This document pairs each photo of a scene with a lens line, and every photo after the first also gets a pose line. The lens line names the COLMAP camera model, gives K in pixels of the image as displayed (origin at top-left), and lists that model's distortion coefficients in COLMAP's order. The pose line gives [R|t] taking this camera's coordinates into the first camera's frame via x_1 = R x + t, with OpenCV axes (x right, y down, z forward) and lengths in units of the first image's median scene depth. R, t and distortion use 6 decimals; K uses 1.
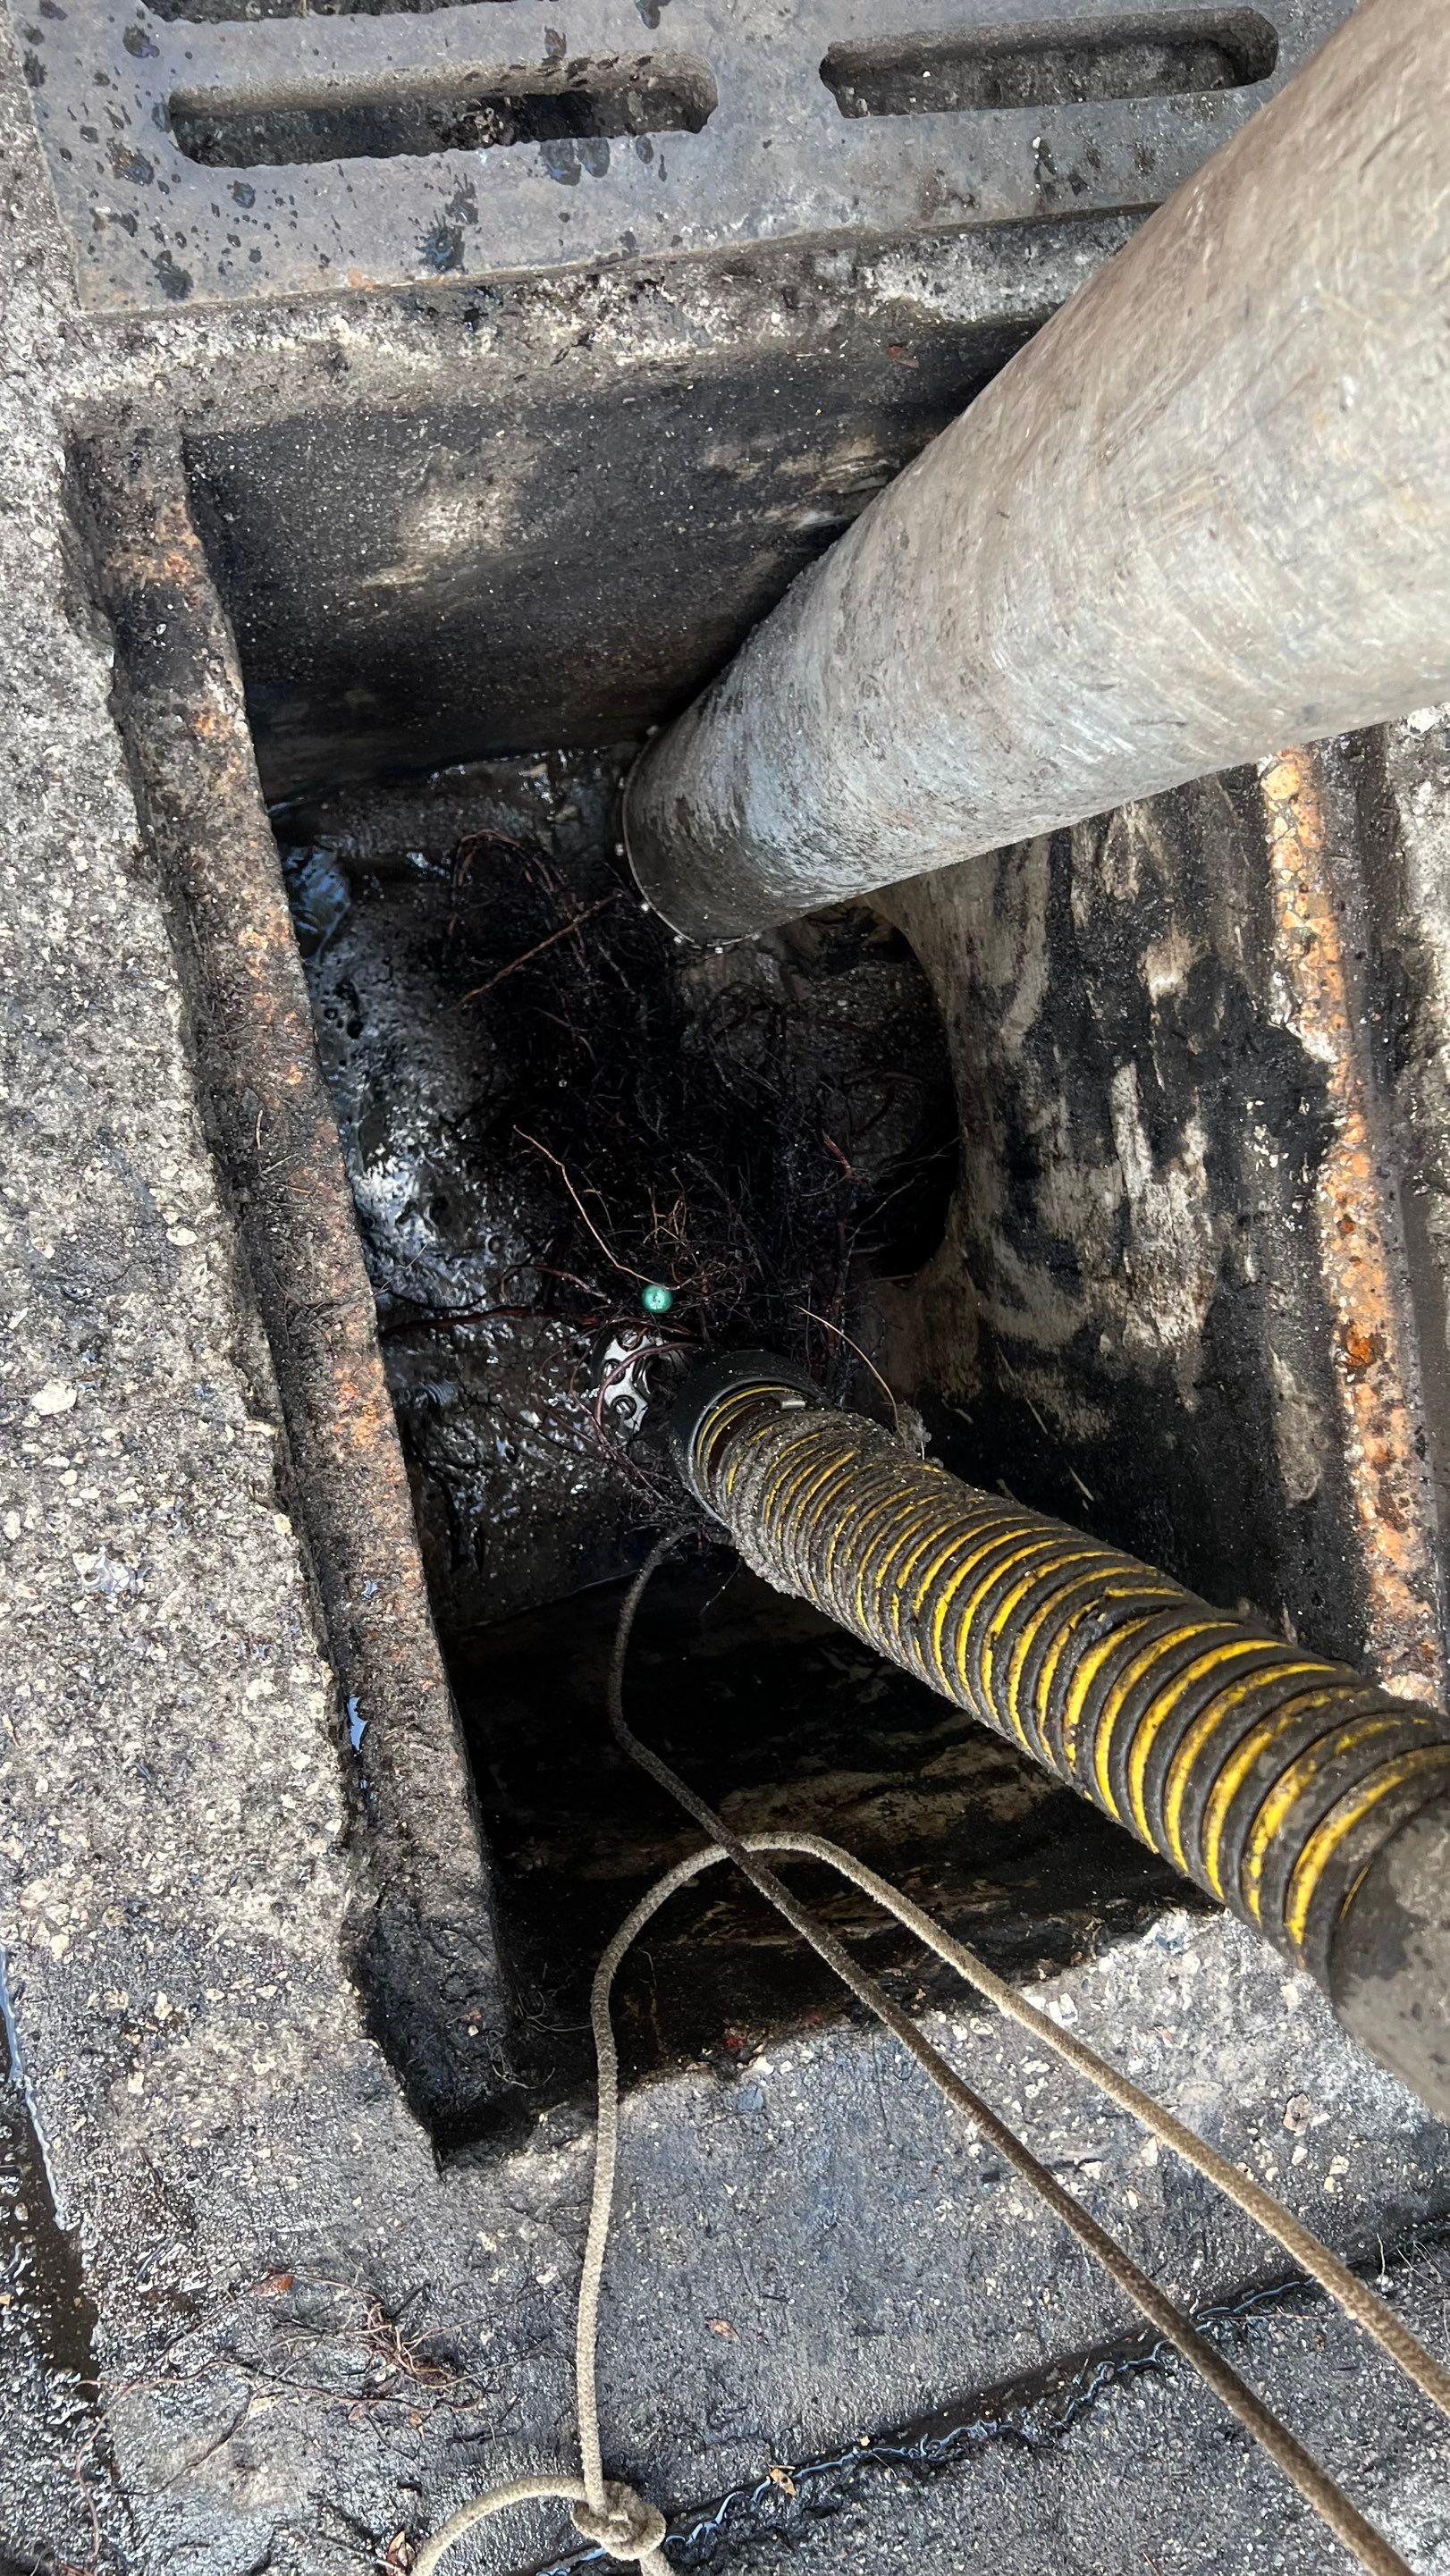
lens RADIAL K [[1870.0, 0, 691.8], [0, 1870.0, 1293.2], [0, 0, 1]] dist [0.036296, -0.049909]
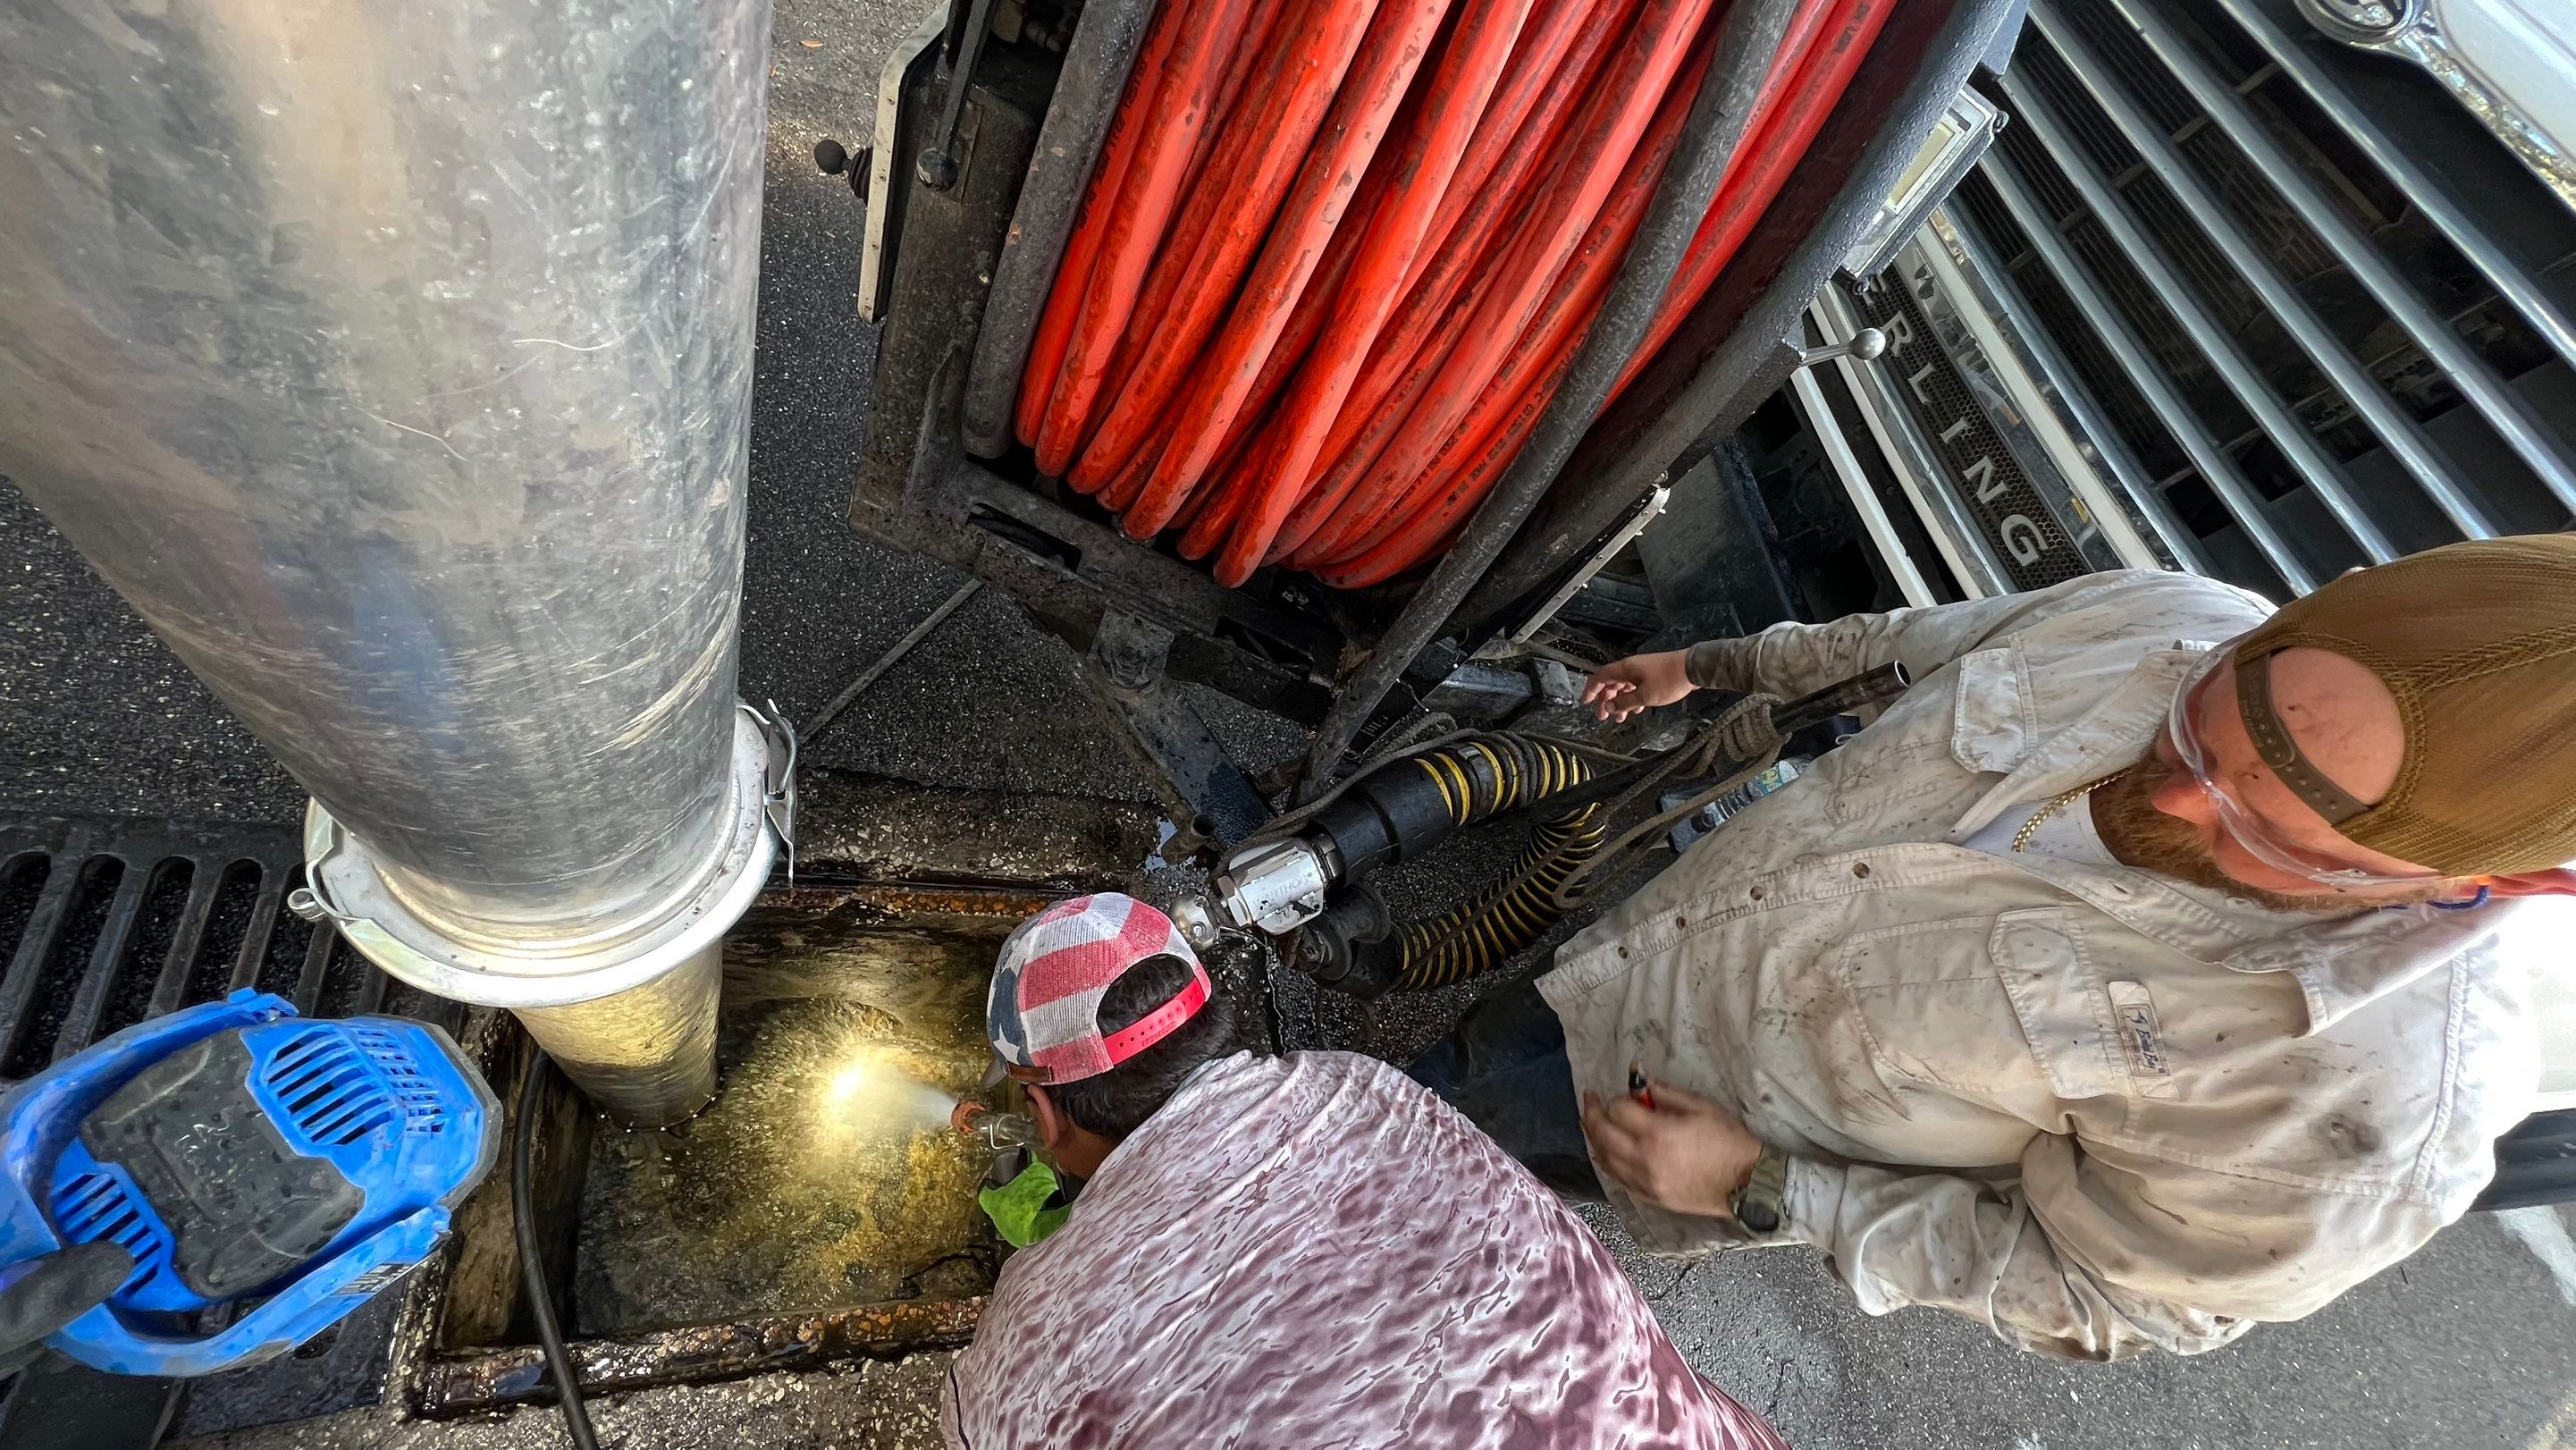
lens RADIAL K [[1032.1, 0, 1278.2], [0, 1032.1, 718.8], [0, 0, 1]] dist [-0.003021, 0.000794]
pose [[0.160887, -0.926766, 0.339440, 0.196242], [0.932158, 0.255701, 0.256315, 0.006493], [-0.324340, 0.275174, 0.905032, -0.684228]]
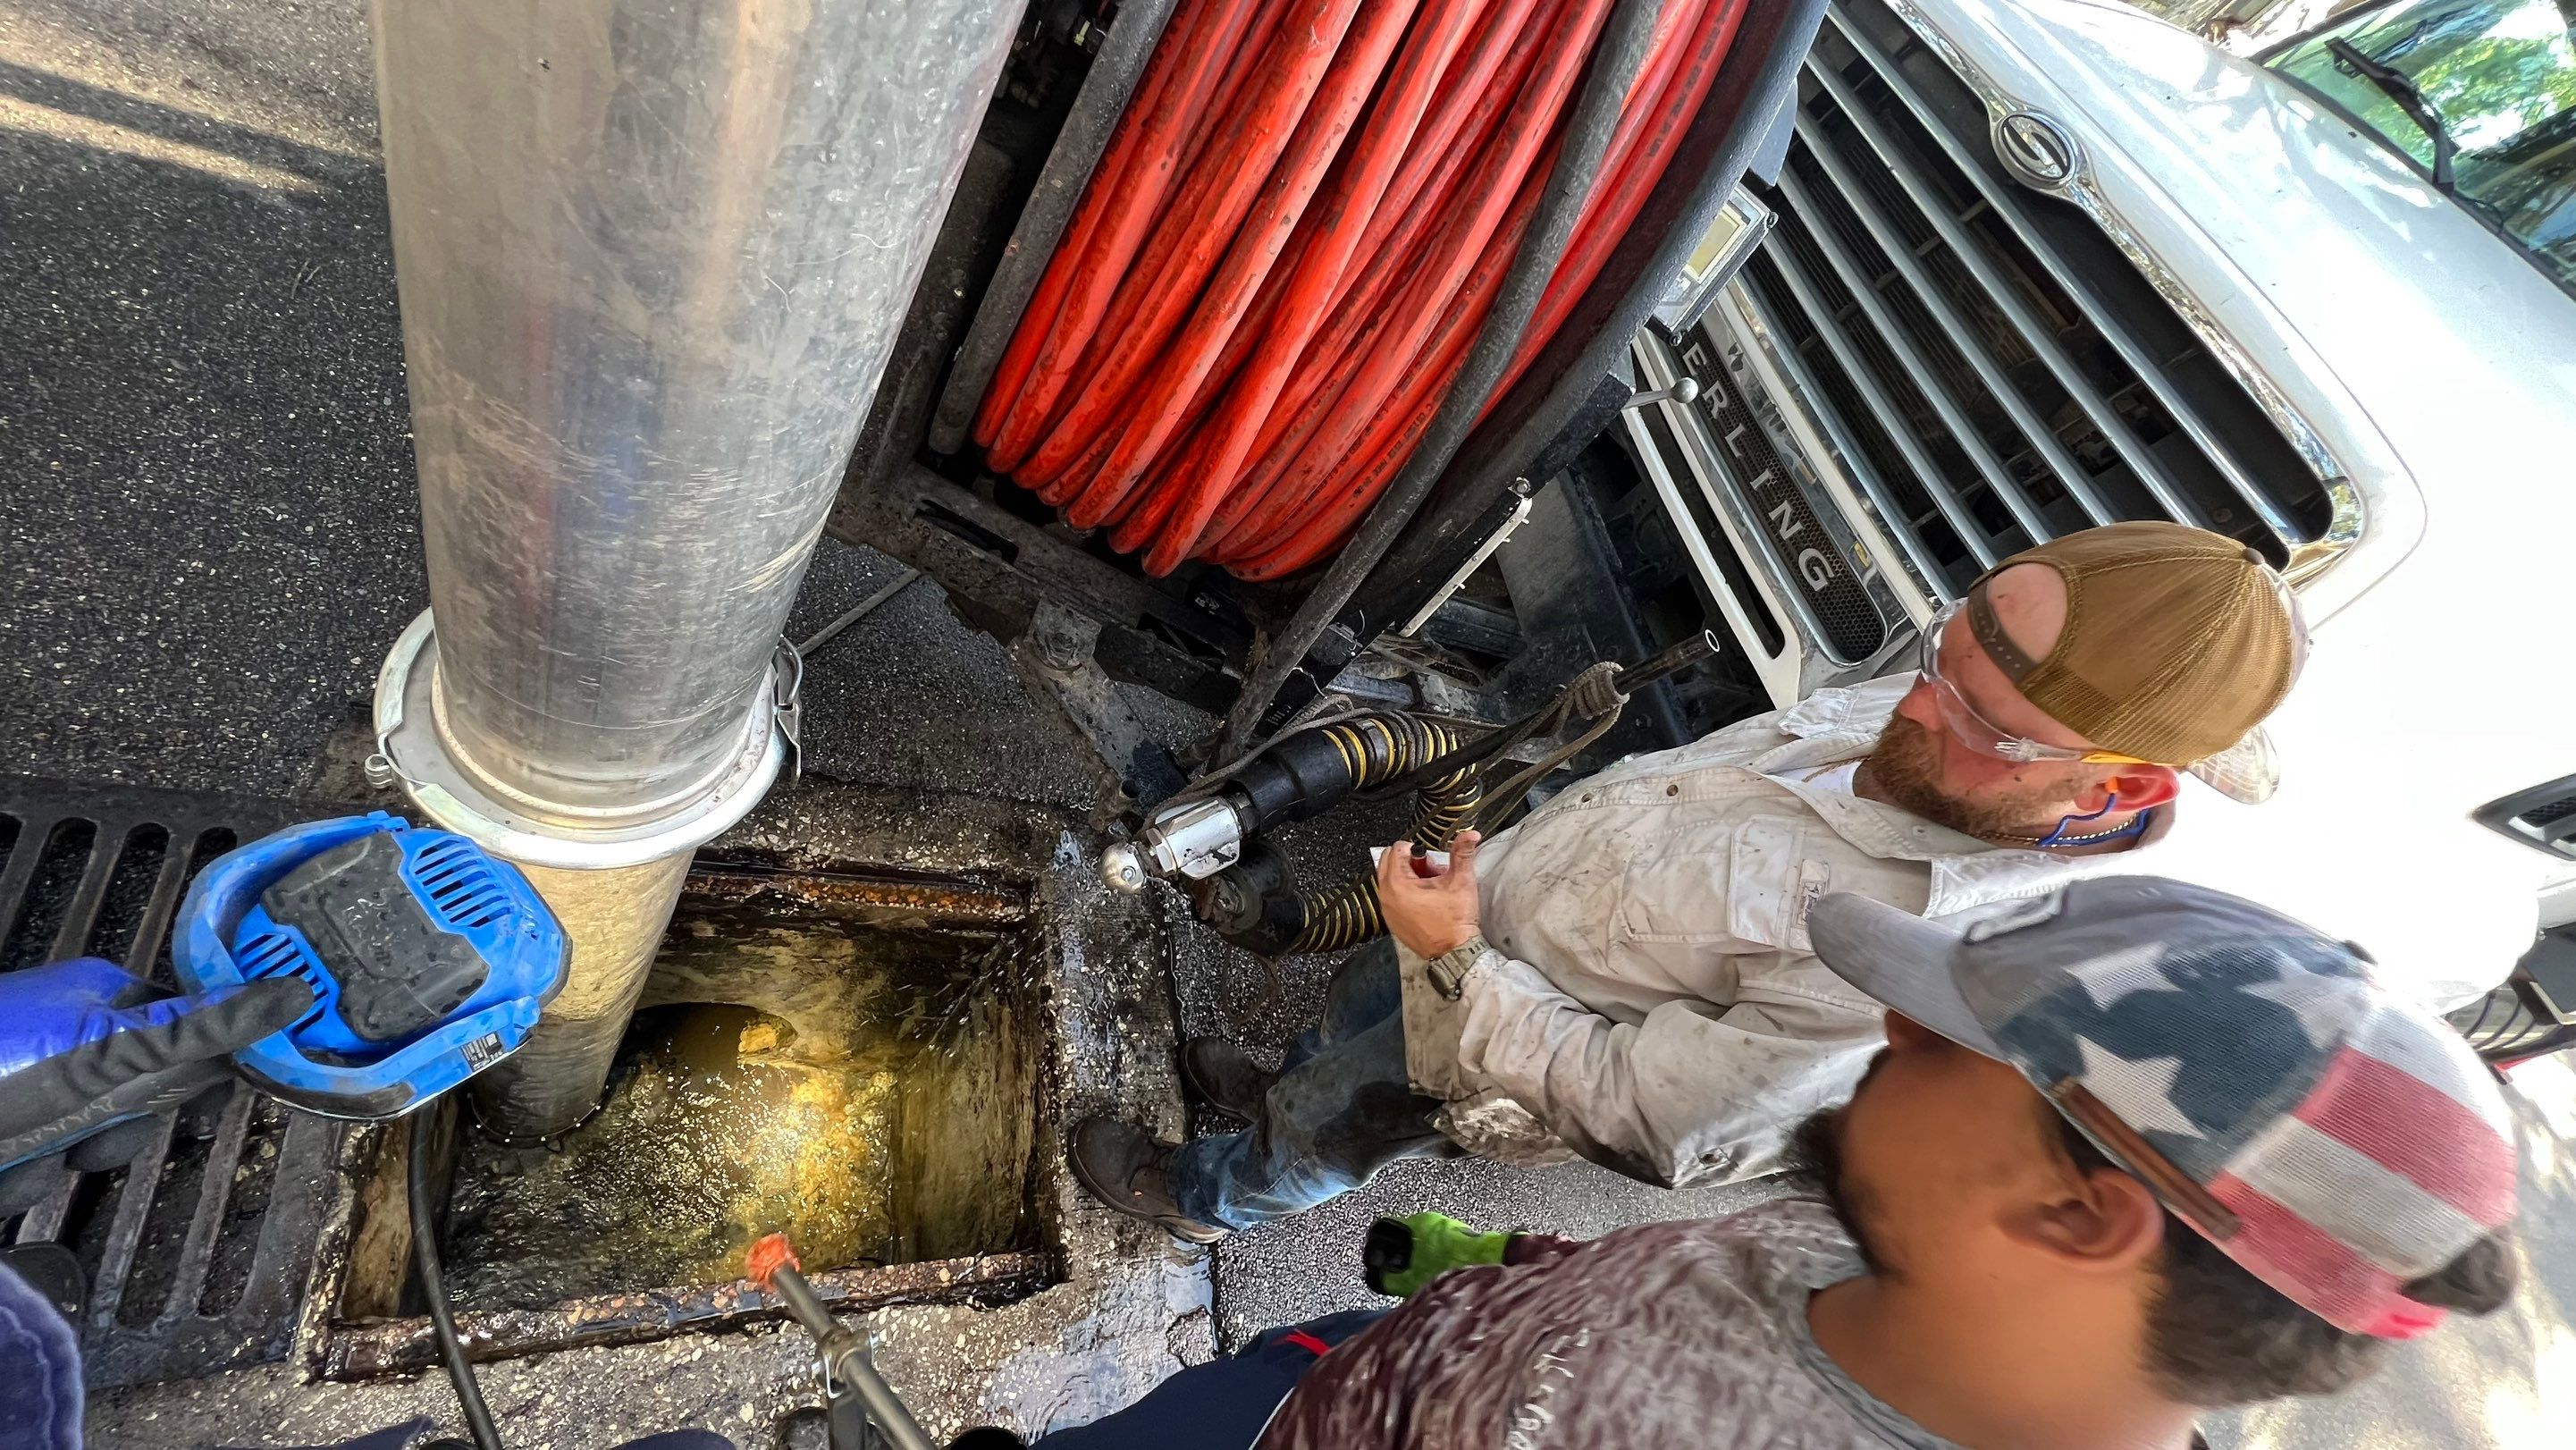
lens RADIAL K [[1032.1, 0, 1278.2], [0, 1032.1, 718.8], [0, 0, 1]] dist [-0.003021, 0.000794]
pose [[0.126115, -0.901656, 0.413657, 0.032769], [0.892838, 0.284906, 0.348810, -0.054865], [-0.432360, 0.325339, 0.840963, -0.769408]]
